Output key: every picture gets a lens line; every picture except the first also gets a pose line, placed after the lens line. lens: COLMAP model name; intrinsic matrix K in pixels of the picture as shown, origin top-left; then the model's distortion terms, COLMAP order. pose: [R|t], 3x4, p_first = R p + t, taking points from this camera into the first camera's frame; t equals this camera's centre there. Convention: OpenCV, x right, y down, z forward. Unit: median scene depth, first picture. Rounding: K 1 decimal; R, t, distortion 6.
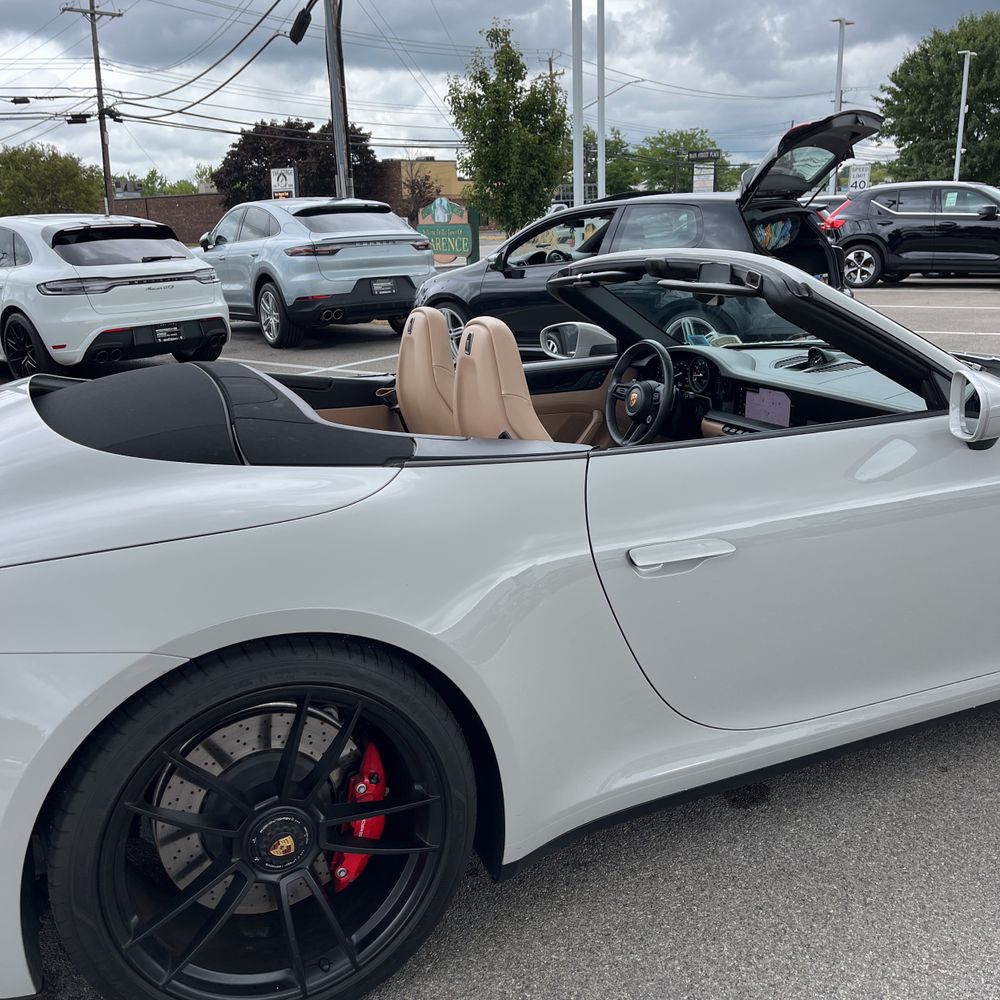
lens RADIAL K [[1017.6, 0, 495.7], [0, 1017.6, 491.5], [0, 0, 1]] dist [0.024179, 0.000000]
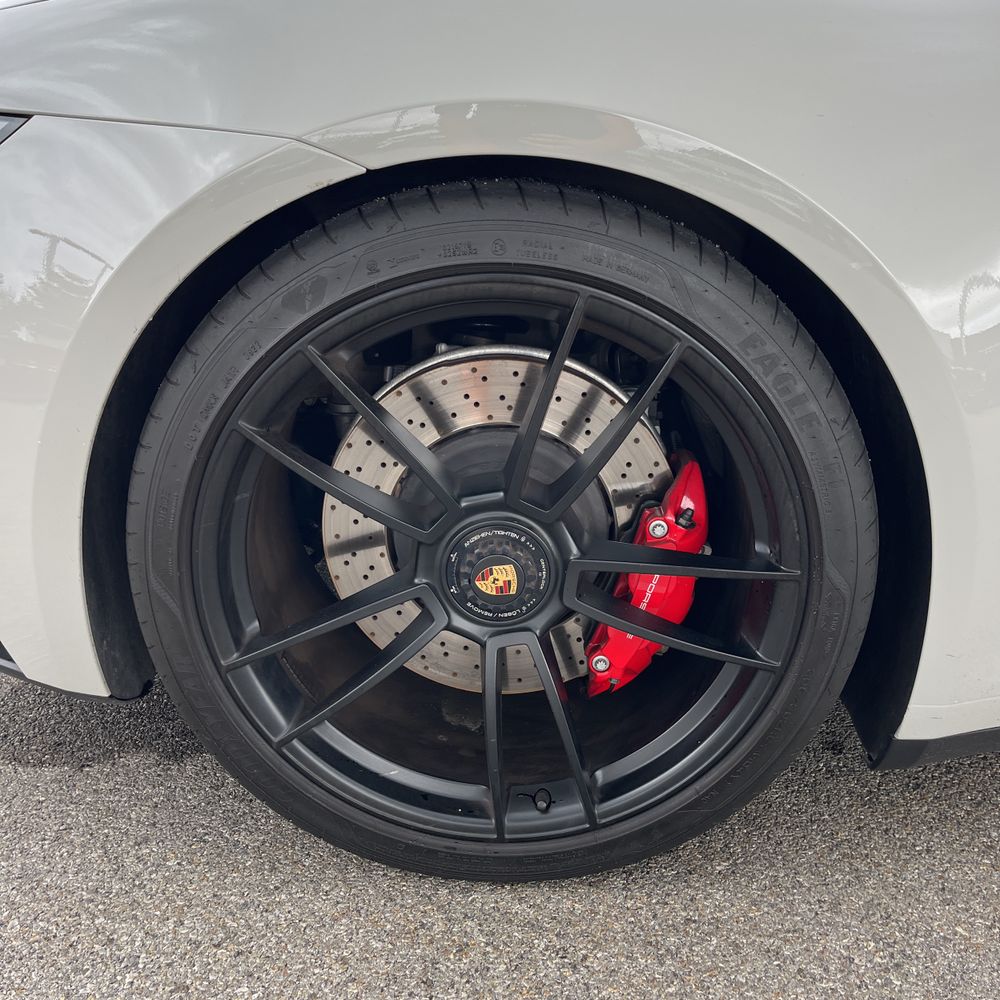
lens RADIAL K [[1017.6, 0, 493.3], [0, 1017.6, 496.5], [0, 0, 1]] dist [0.024179, 0.000000]
pose [[0.902403, 0.204301, -0.379381, -0.001363], [-0.158902, 0.976181, 0.147717, 0.044883], [0.400523, -0.073016, 0.913373, 0.099747]]
